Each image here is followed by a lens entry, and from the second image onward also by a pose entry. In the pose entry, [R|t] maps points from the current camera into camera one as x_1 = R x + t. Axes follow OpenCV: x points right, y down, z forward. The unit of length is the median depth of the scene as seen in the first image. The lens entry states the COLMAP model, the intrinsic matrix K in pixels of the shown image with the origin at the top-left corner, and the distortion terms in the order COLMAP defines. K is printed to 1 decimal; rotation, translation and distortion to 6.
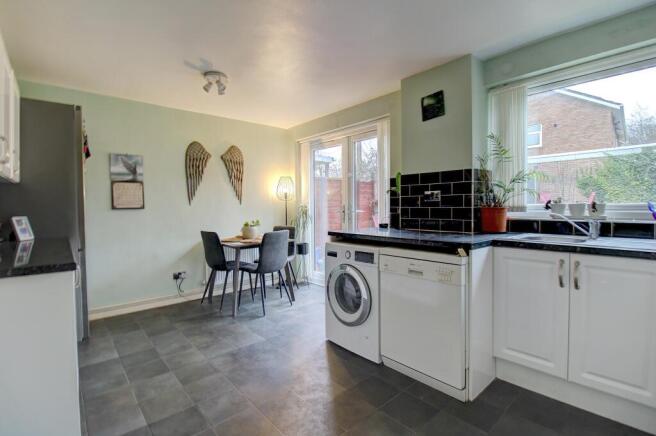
lens RADIAL K [[301.8, 0, 343.9], [0, 301.8, 218.0], [0, 0, 1]] dist [0.039493, 0.000193]
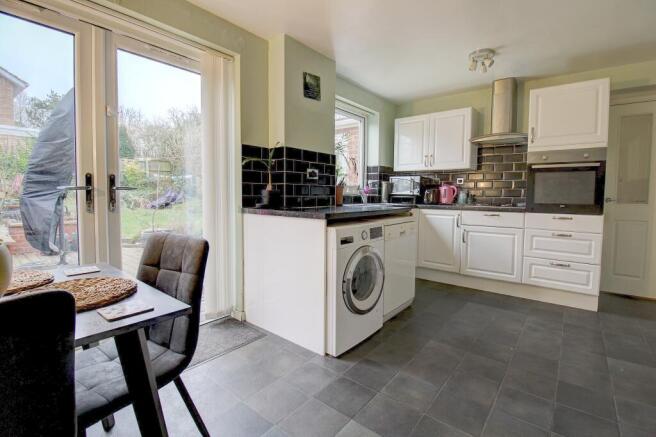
lens RADIAL K [[310.6, 0, 327.5], [0, 310.6, 209.0], [0, 0, 1]] dist [0.042555, -0.025095]
pose [[-0.107867, -0.043858, 0.993197, -0.780361], [0.036290, 0.998187, 0.048019, -0.001686], [-0.993503, 0.041223, -0.106080, 1.071288]]
